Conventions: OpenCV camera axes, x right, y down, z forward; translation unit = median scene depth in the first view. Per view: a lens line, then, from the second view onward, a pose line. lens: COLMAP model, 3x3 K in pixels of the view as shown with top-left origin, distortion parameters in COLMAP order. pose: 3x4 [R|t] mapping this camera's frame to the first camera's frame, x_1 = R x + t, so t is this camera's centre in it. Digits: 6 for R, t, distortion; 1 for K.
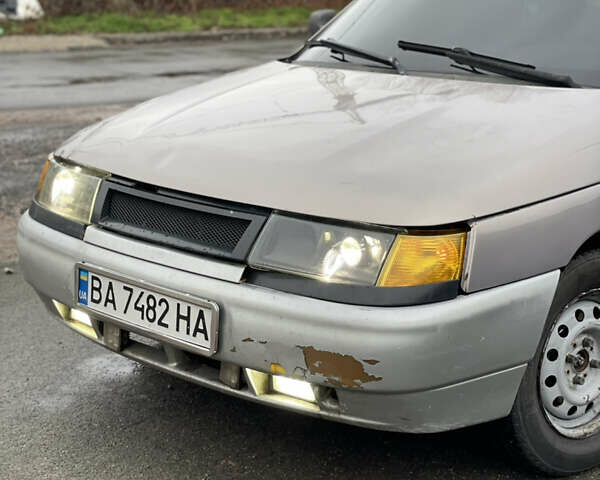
lens RADIAL K [[1206.5, 0, 300.0], [0, 1206.5, 240.0], [0, 0, 1]] dist [0.057423, 0.590344]
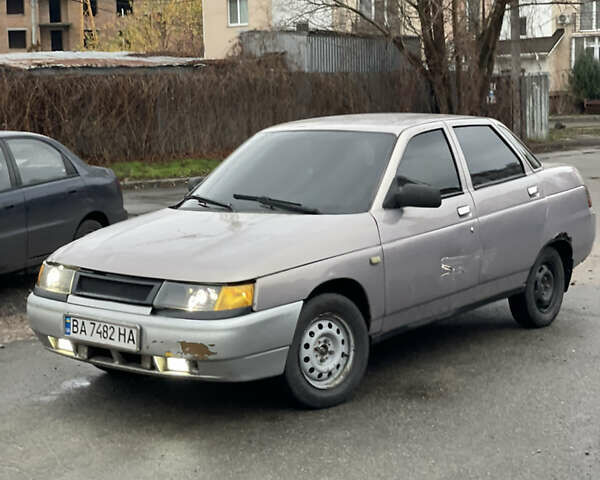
lens RADIAL K [[1145.5, 0, 300.6], [0, 1145.5, 255.3], [0, 0, 1]] dist [0.265977, 0.068929]
pose [[0.996032, -0.041318, 0.078819, 0.054346], [0.048600, 0.994495, -0.092828, 0.124630], [-0.074550, 0.096291, 0.992558, -0.948051]]
